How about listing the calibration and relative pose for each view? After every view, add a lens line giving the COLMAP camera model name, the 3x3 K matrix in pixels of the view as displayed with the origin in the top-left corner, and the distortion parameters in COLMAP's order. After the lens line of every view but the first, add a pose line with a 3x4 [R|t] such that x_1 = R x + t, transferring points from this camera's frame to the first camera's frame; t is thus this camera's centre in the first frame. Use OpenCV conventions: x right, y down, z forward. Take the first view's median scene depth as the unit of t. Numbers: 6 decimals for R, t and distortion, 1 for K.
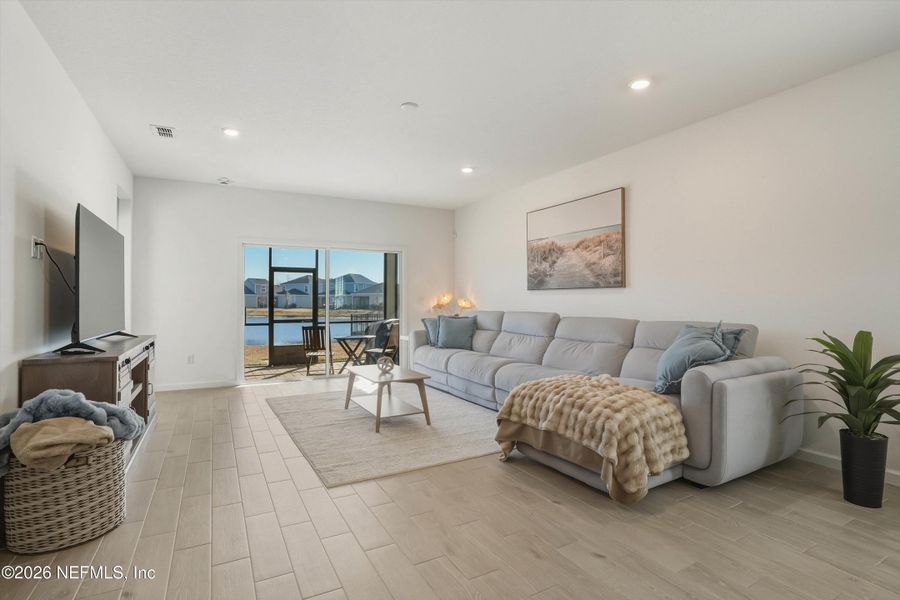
lens RADIAL K [[419.3, 0, 469.8], [0, 419.3, 300.9], [0, 0, 1]] dist [-0.041456, 0.007793]
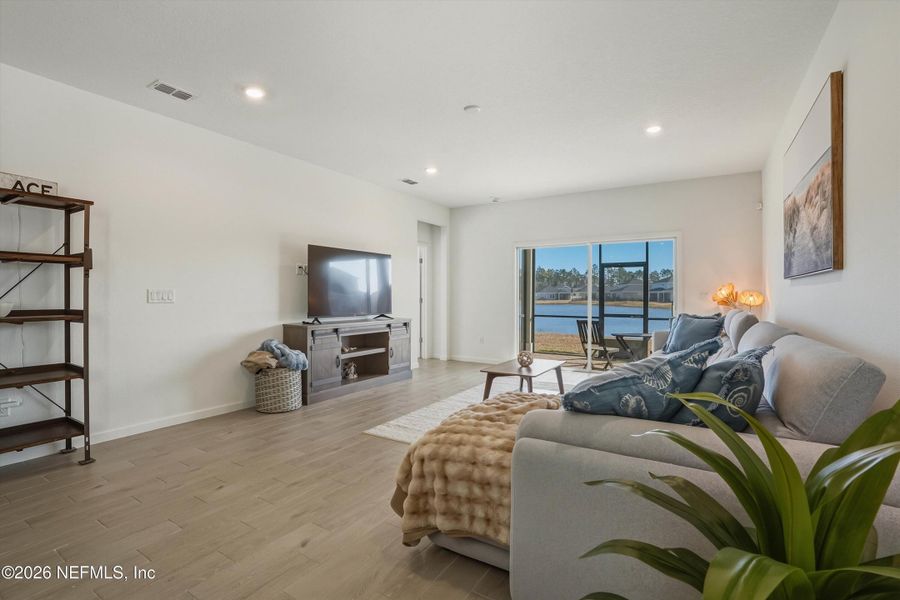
lens RADIAL K [[419.3, 0, 452.9], [0, 419.3, 296.9], [0, 0, 1]] dist [-0.041456, 0.007793]
pose [[0.478905, 0.007440, -0.877835, 0.274799], [-0.002689, 0.999972, 0.007008, -0.002429], [0.877863, -0.000996, 0.478912, 0.163232]]
